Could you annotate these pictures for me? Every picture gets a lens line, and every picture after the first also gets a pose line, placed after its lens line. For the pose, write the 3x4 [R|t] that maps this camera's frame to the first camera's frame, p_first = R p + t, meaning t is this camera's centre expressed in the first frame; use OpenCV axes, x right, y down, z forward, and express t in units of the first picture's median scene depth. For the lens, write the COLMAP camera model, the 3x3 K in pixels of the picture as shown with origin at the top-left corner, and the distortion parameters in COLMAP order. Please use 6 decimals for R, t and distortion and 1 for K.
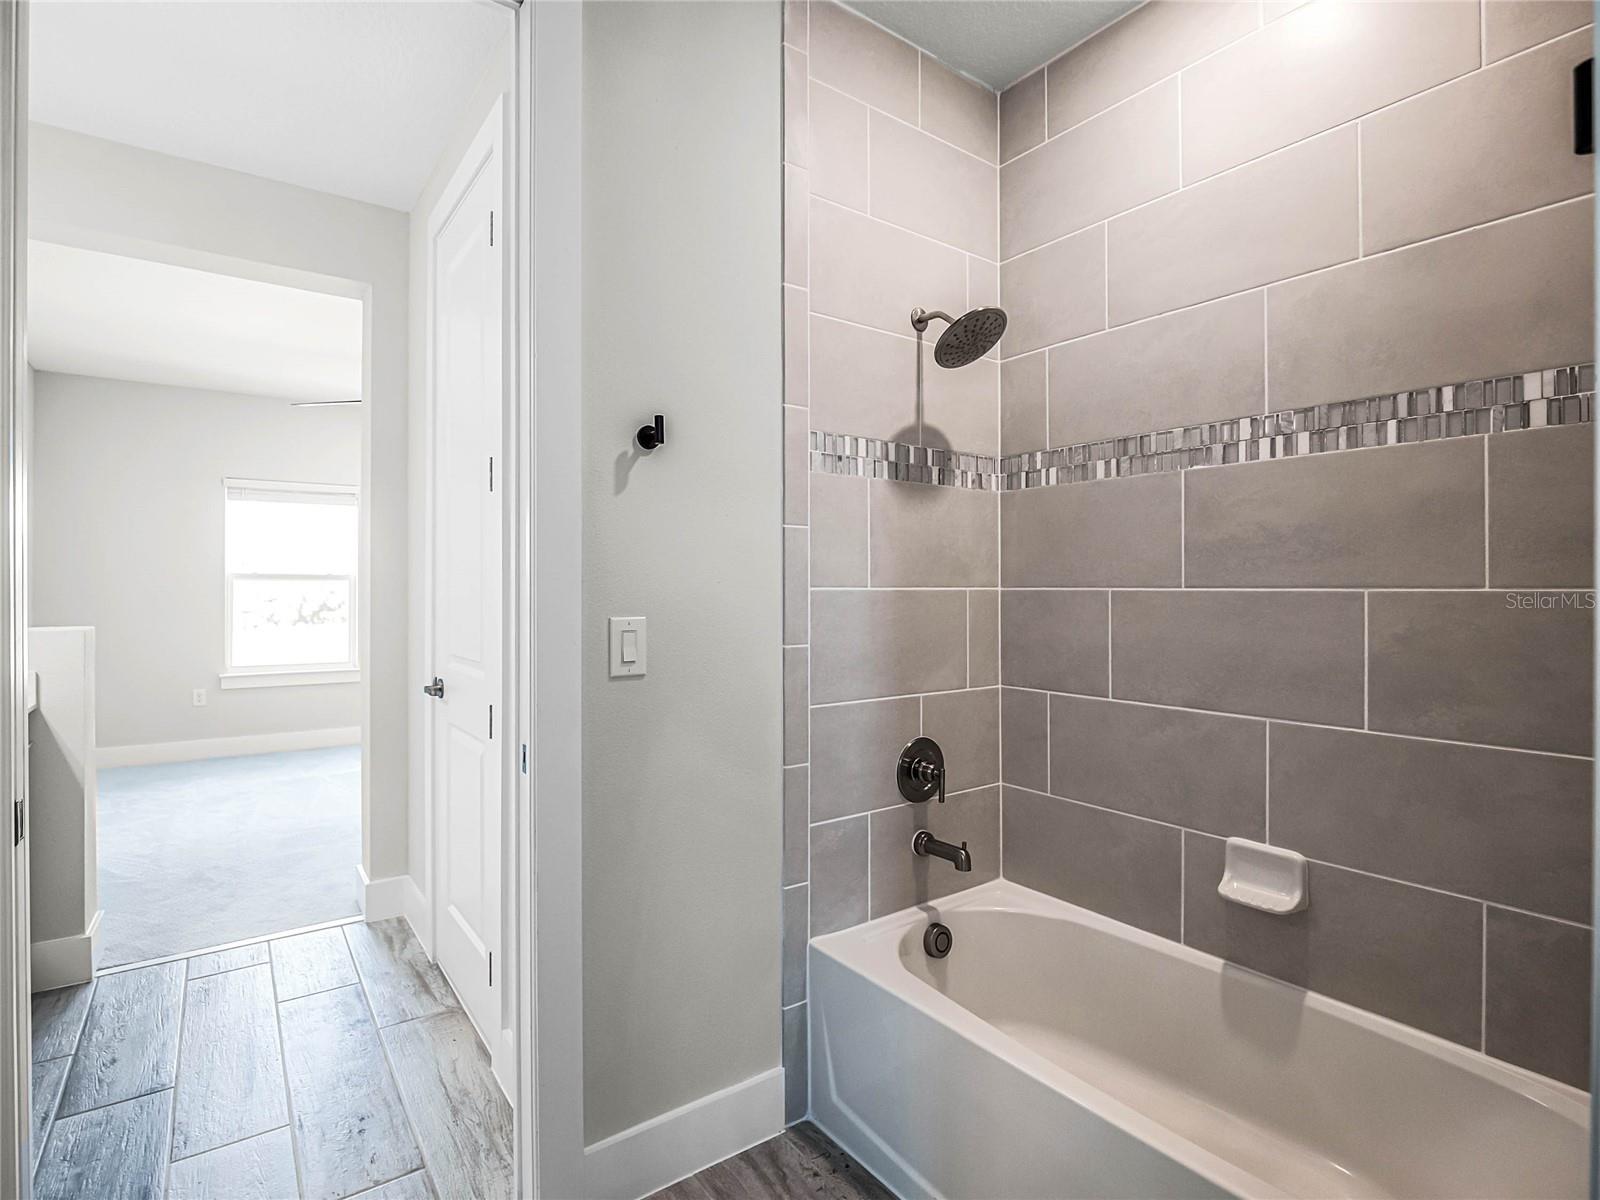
lens RADIAL K [[790.5, 0, 788.5], [0, 790.5, 596.2], [0, 0, 1]] dist [-0.009196, -0.002660]
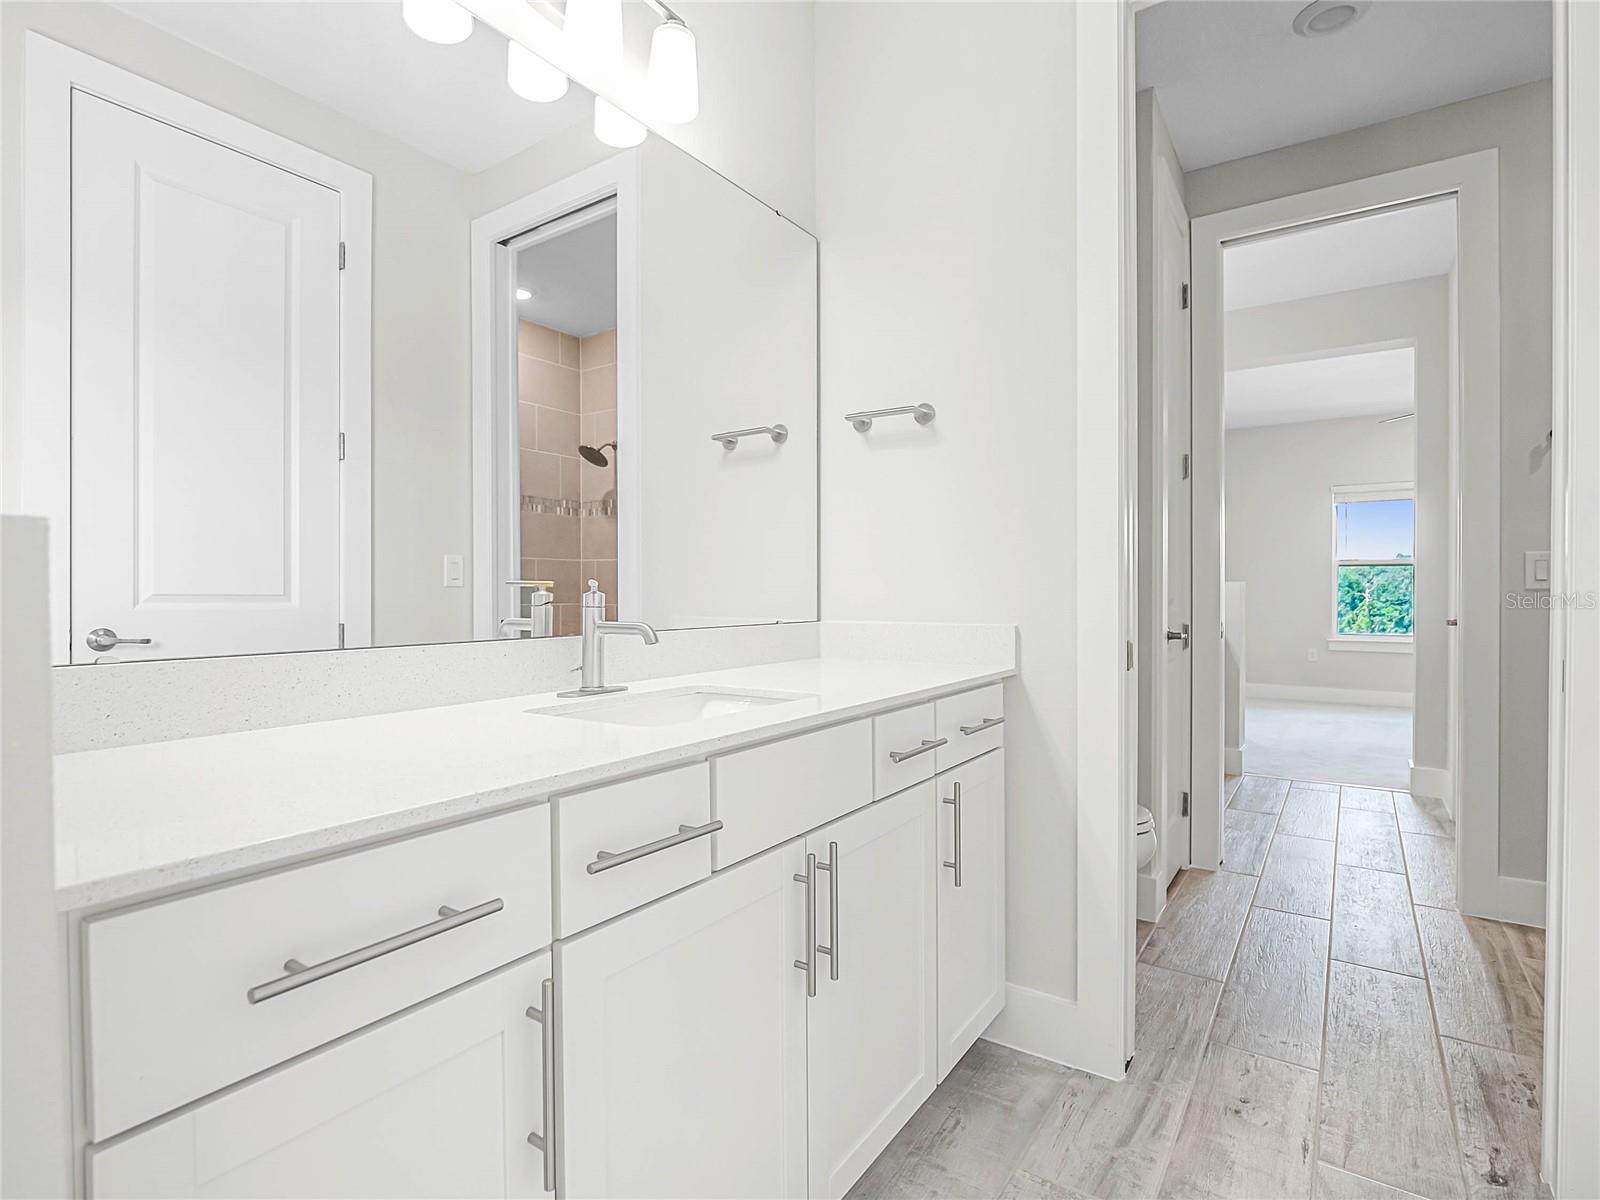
lens RADIAL K [[790.5, 0, 811.9], [0, 790.5, 601.1], [0, 0, 1]] dist [-0.009196, -0.002660]
pose [[0.338278, 0.001119, -0.941046, 0.414816], [0.001100, 0.999998, 0.001585, 0.065816], [0.941046, -0.001571, 0.338276, -0.474018]]
